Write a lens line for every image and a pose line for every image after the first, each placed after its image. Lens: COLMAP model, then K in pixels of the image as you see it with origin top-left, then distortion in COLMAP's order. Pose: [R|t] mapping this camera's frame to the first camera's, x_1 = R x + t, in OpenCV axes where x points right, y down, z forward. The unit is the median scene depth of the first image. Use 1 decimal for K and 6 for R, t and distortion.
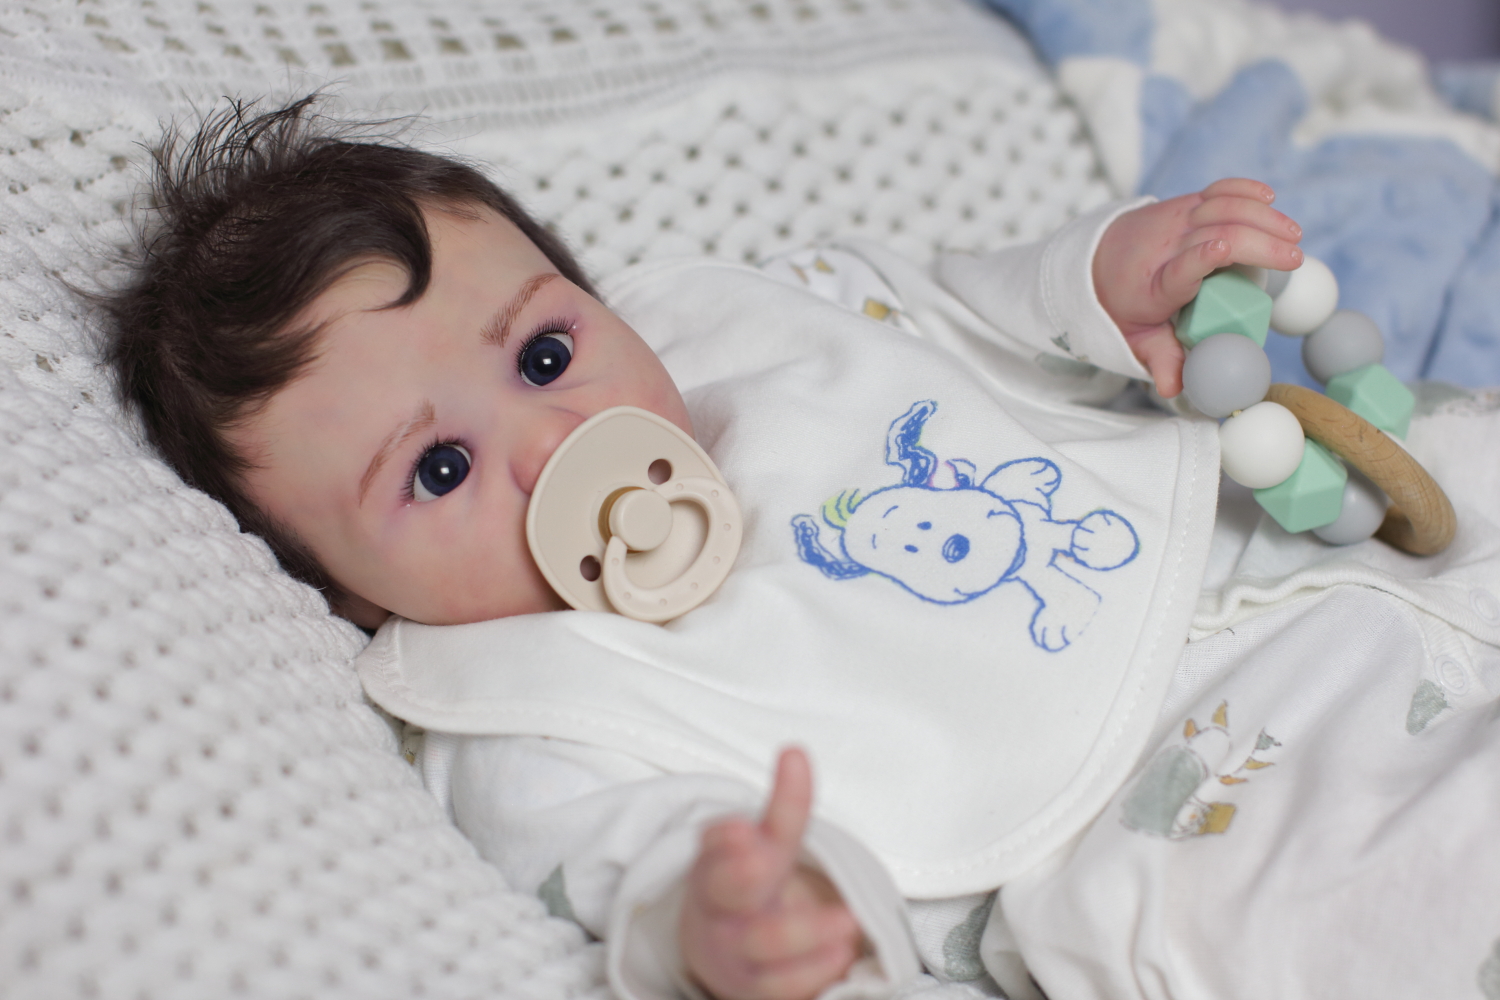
lens RADIAL K [[3443.9, 0, 761.8], [0, 3443.9, 490.3], [0, 0, 1]] dist [-0.160268, 0.000000]
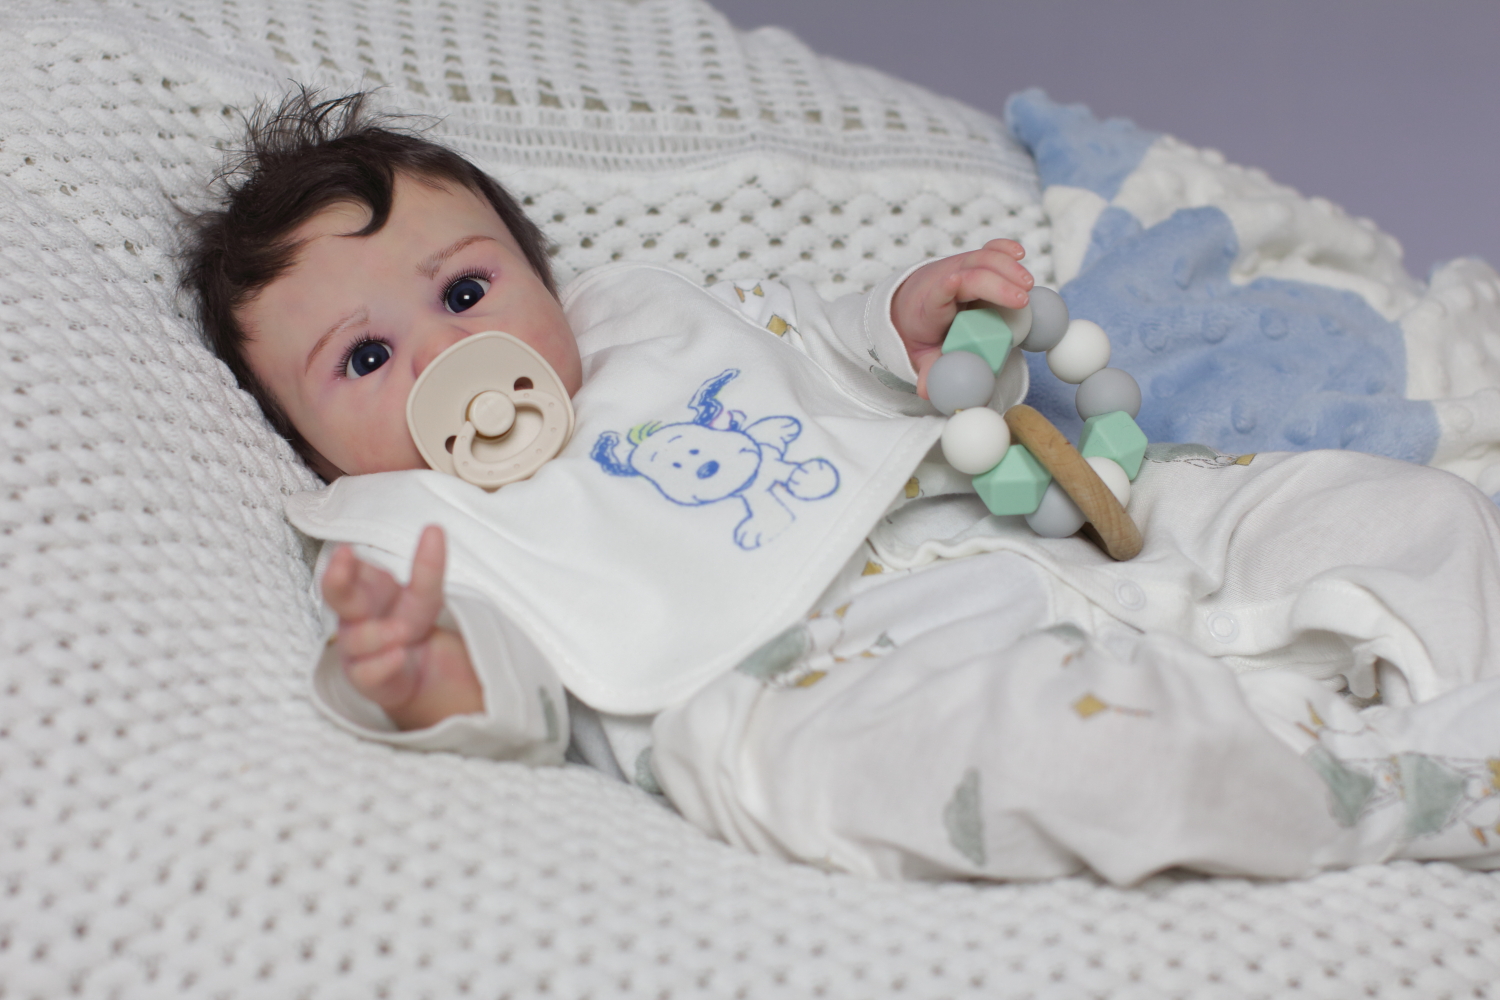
lens RADIAL K [[3443.9, 0, 741.2], [0, 3443.9, 497.2], [0, 0, 1]] dist [-0.160268, 0.000000]
pose [[0.946070, 0.153722, -0.285169, 0.439588], [-0.182002, 0.980410, -0.075310, 0.122407], [0.268005, 0.123150, 0.955514, -0.254241]]
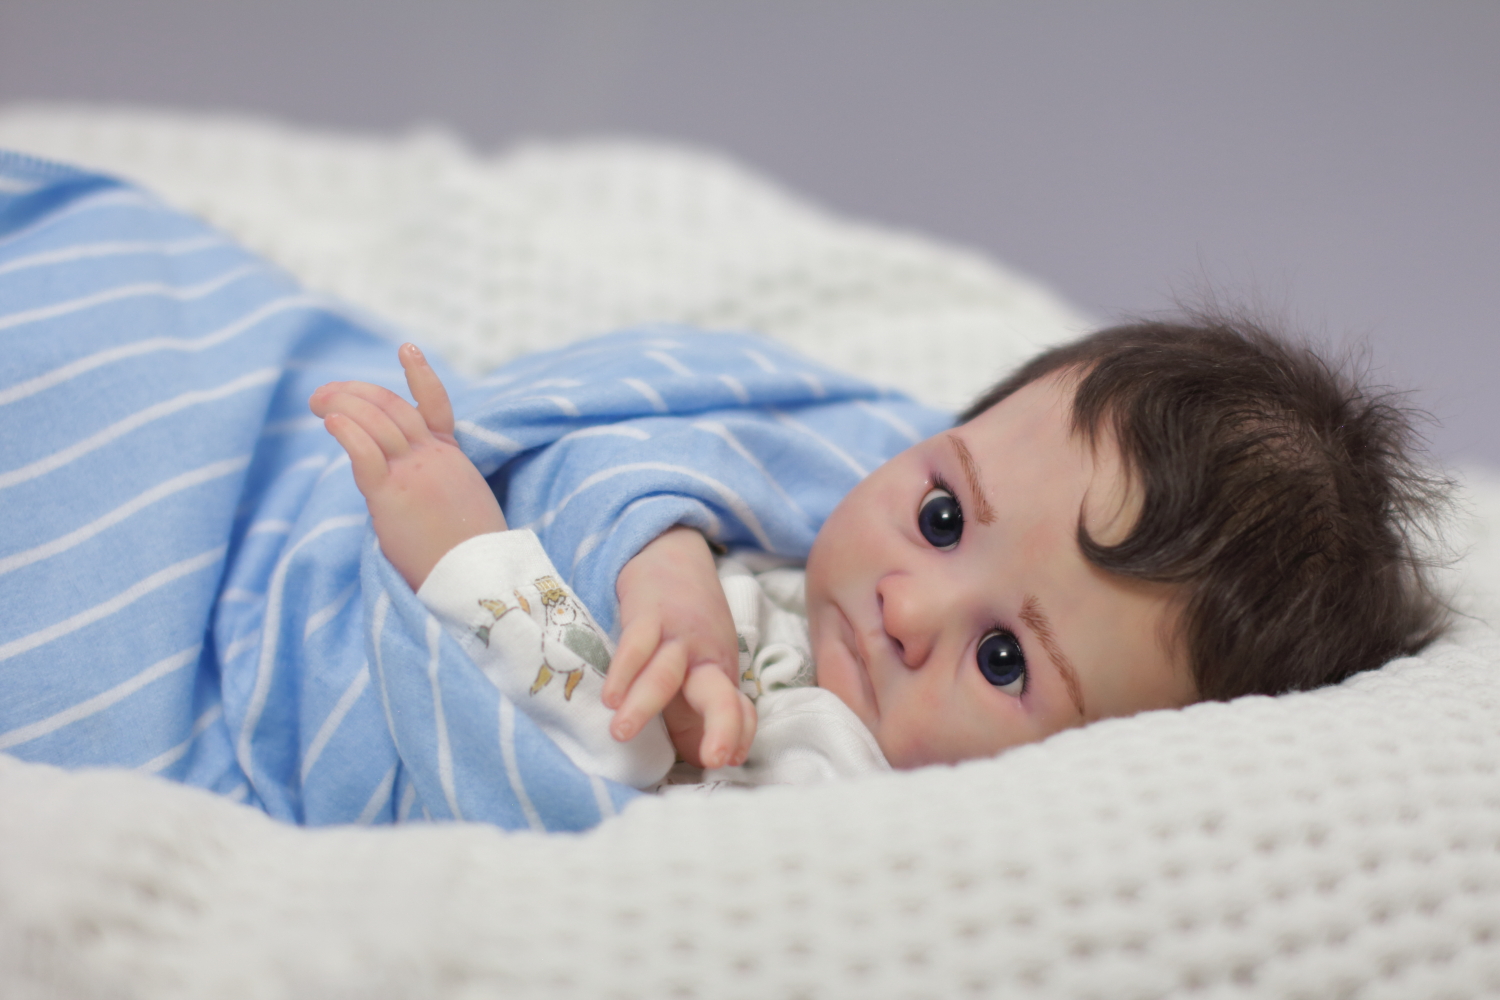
lens RADIAL K [[3443.9, 0, 745.2], [0, 3443.9, 489.7], [0, 0, 1]] dist [-0.160268, 0.000000]
pose [[-0.500923, 0.843260, -0.194907, 0.125763], [-0.722752, -0.283675, 0.630204, -0.595519], [0.476136, 0.456553, 0.751567, 0.202181]]
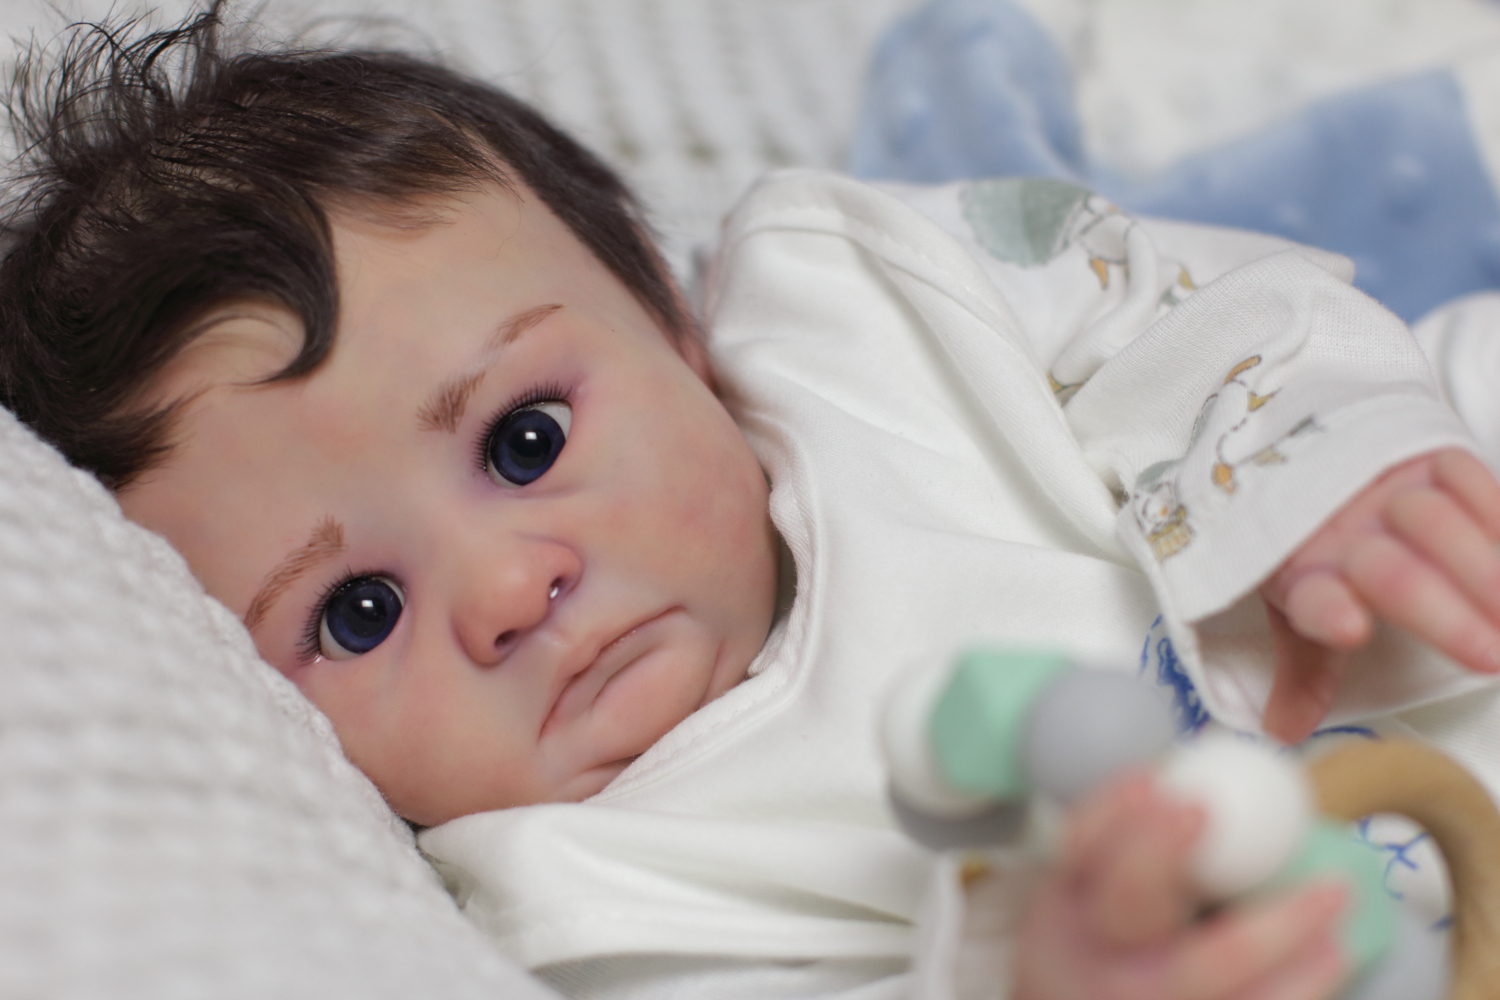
lens RADIAL K [[3443.9, 0, 742.9], [0, 3443.9, 507.2], [0, 0, 1]] dist [-0.160268, 0.000000]
pose [[0.967820, 0.070507, -0.241565, 0.138674], [-0.012687, 0.972397, 0.232989, -0.181794], [0.251325, -0.222426, 0.941999, 0.386693]]
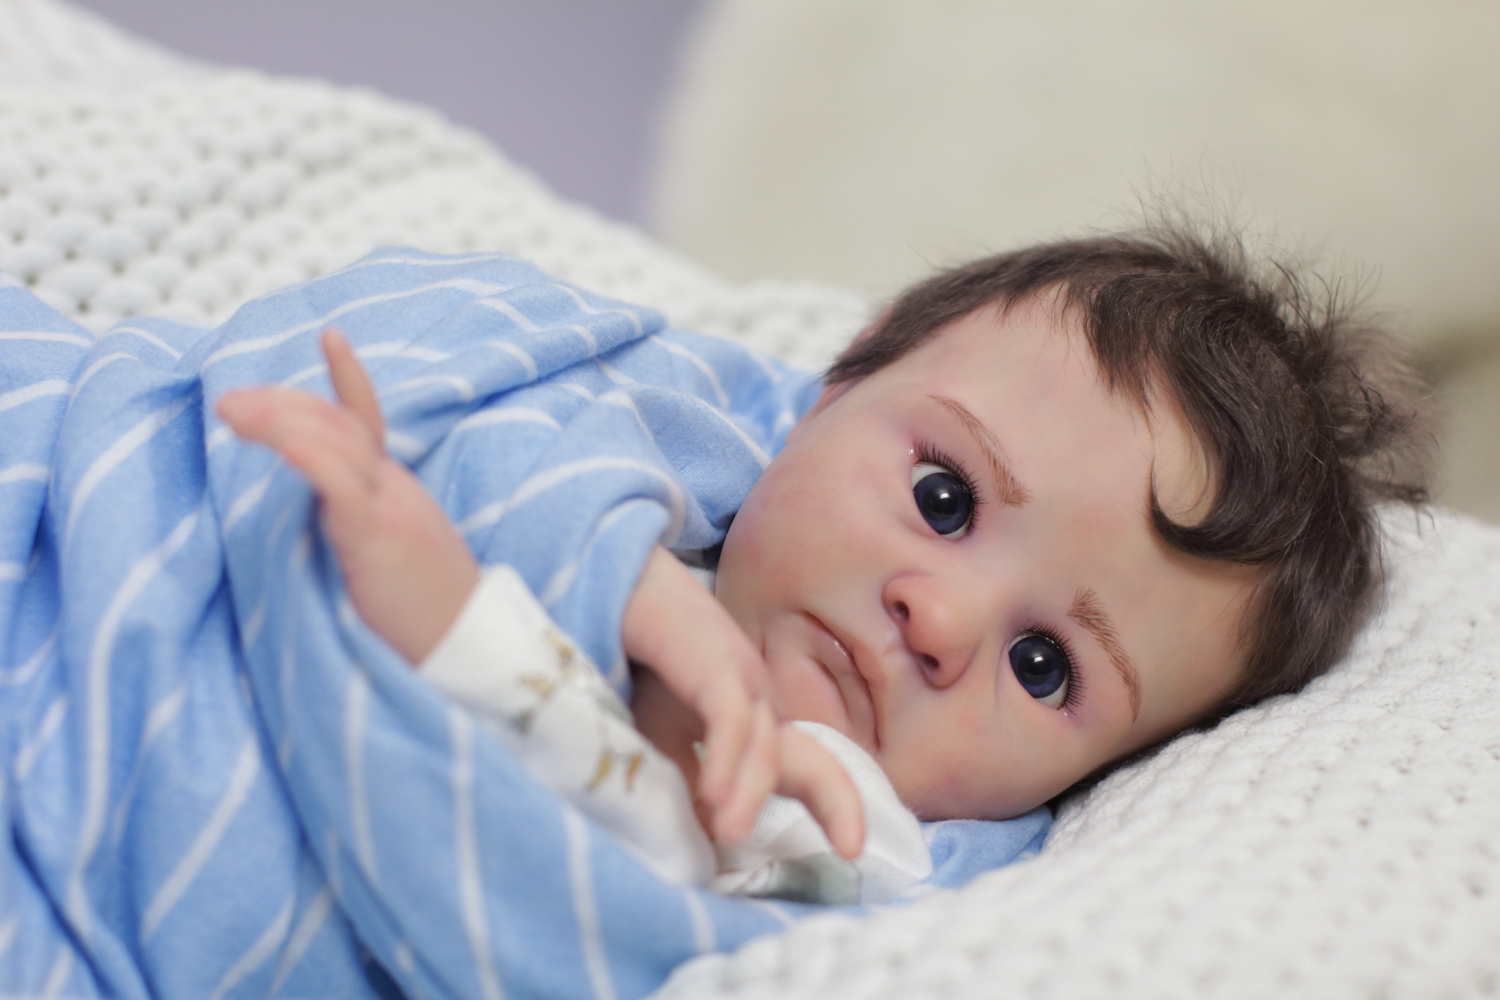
lens RADIAL K [[3443.9, 0, 761.3], [0, 3443.9, 498.7], [0, 0, 1]] dist [-0.160268, 0.000000]
pose [[-0.286284, 0.898390, -0.333072, 0.193103], [-0.958023, -0.262851, 0.114462, -0.058115], [0.015283, 0.351859, 0.935928, 0.221494]]
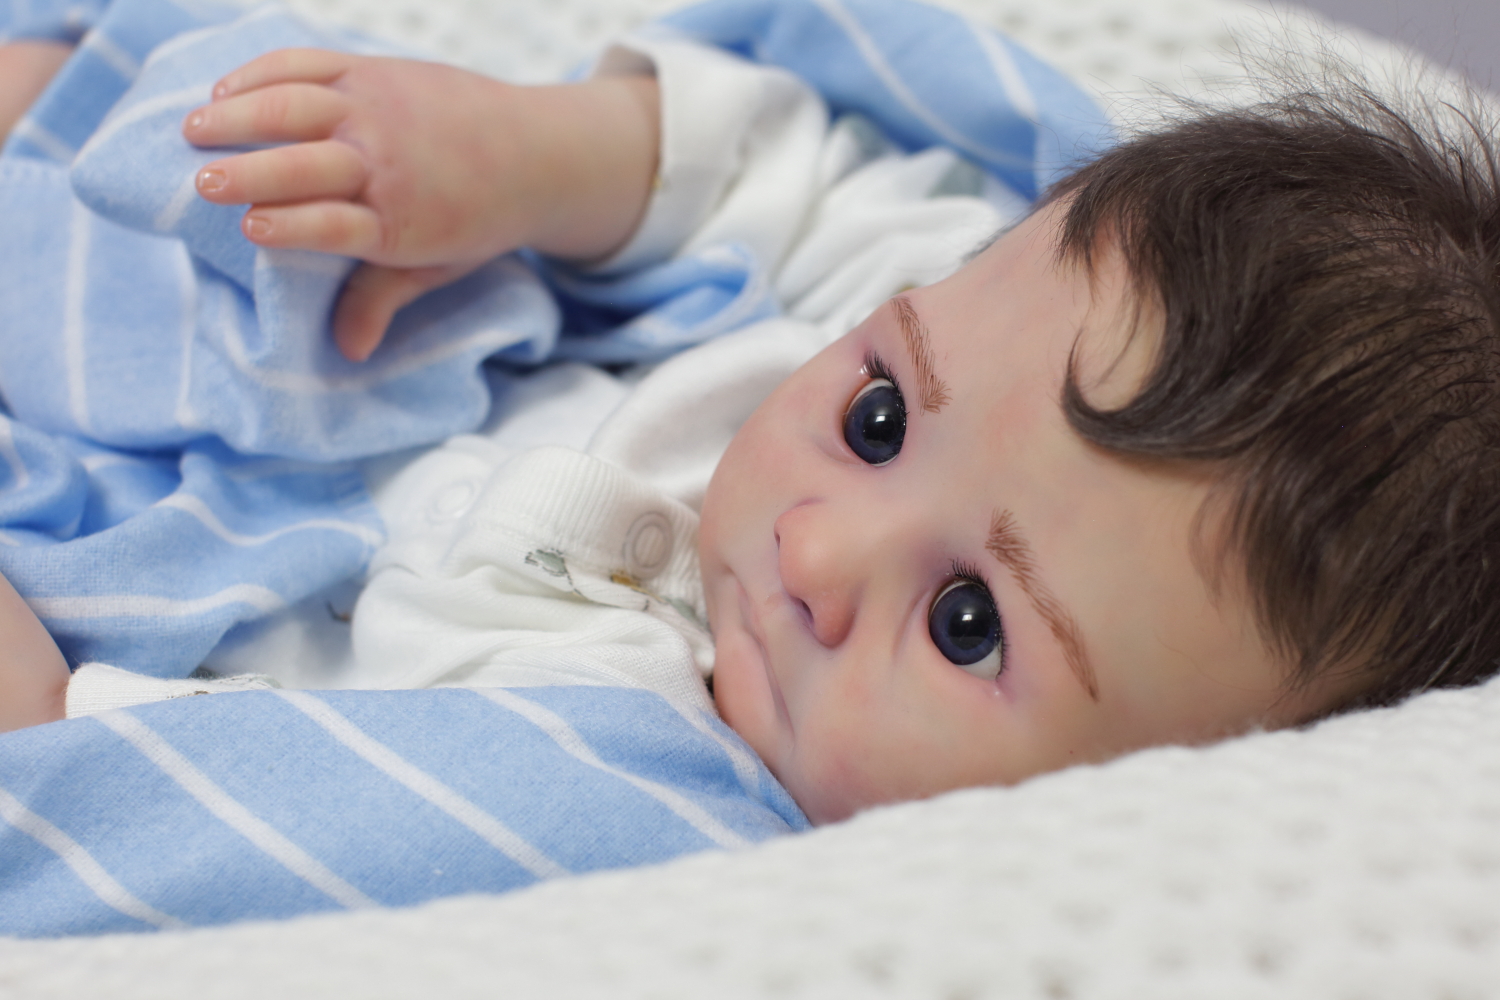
lens RADIAL K [[3443.9, 0, 757.9], [0, 3443.9, 491.4], [0, 0, 1]] dist [-0.160268, 0.000000]
pose [[-0.498583, 0.831556, -0.244806, 0.087191], [-0.628063, -0.151893, 0.763194, -0.482481], [0.597455, 0.534269, 0.598001, 0.600139]]
